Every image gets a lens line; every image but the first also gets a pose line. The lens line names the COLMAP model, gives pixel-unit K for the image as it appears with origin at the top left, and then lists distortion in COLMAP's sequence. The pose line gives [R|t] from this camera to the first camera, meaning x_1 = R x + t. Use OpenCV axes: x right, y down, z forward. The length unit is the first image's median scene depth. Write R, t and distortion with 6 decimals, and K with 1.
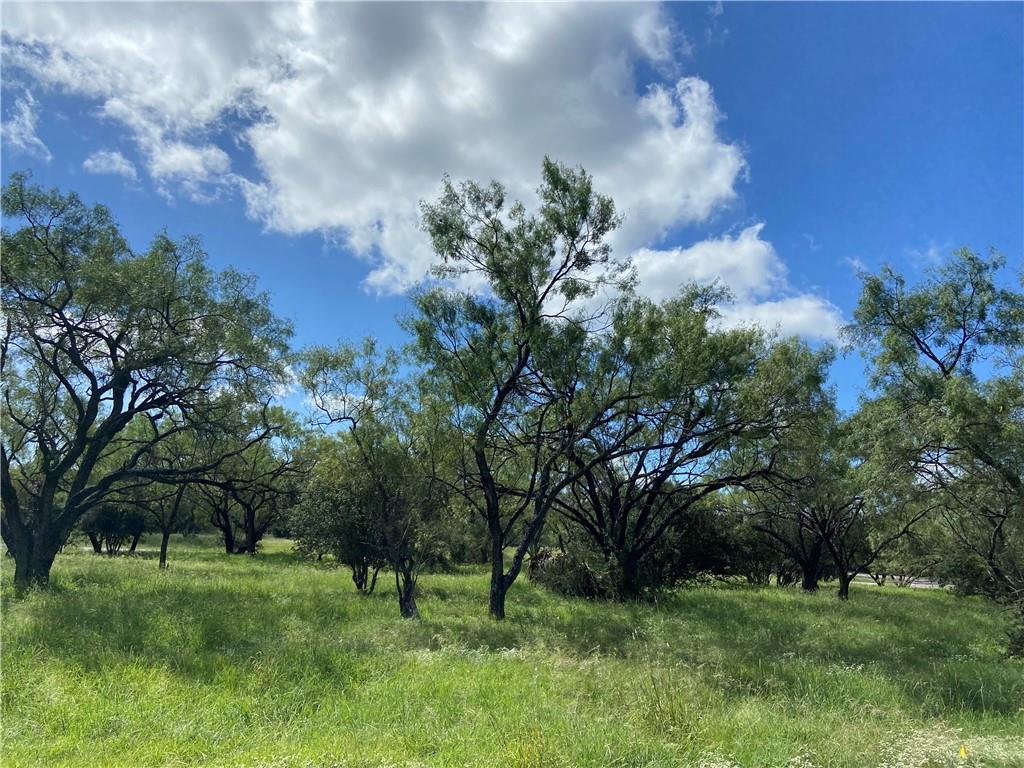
lens RADIAL K [[808.5, 0, 509.6], [0, 808.5, 380.1], [0, 0, 1]] dist [0.132572, -0.052293]
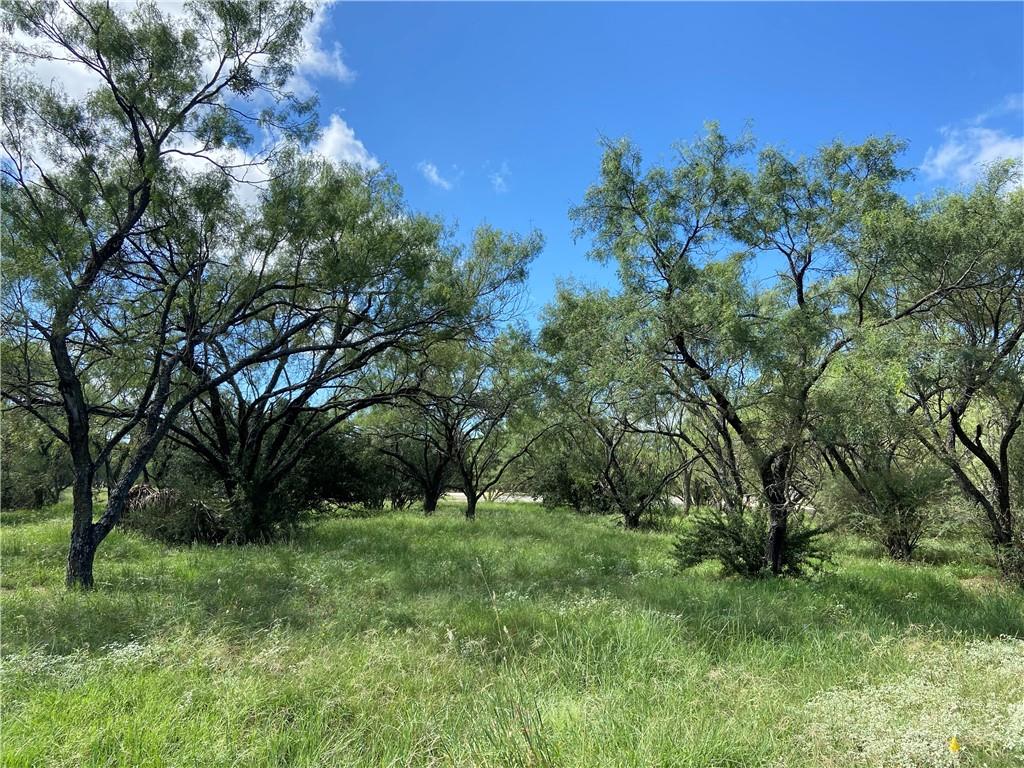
lens RADIAL K [[808.5, 0, 508.1], [0, 808.5, 374.2], [0, 0, 1]] dist [0.132572, -0.052293]
pose [[0.882320, 0.027783, 0.469829, -0.024044], [-0.064061, 0.996055, 0.061402, 0.035353], [-0.466269, -0.084274, 0.880620, 0.167184]]
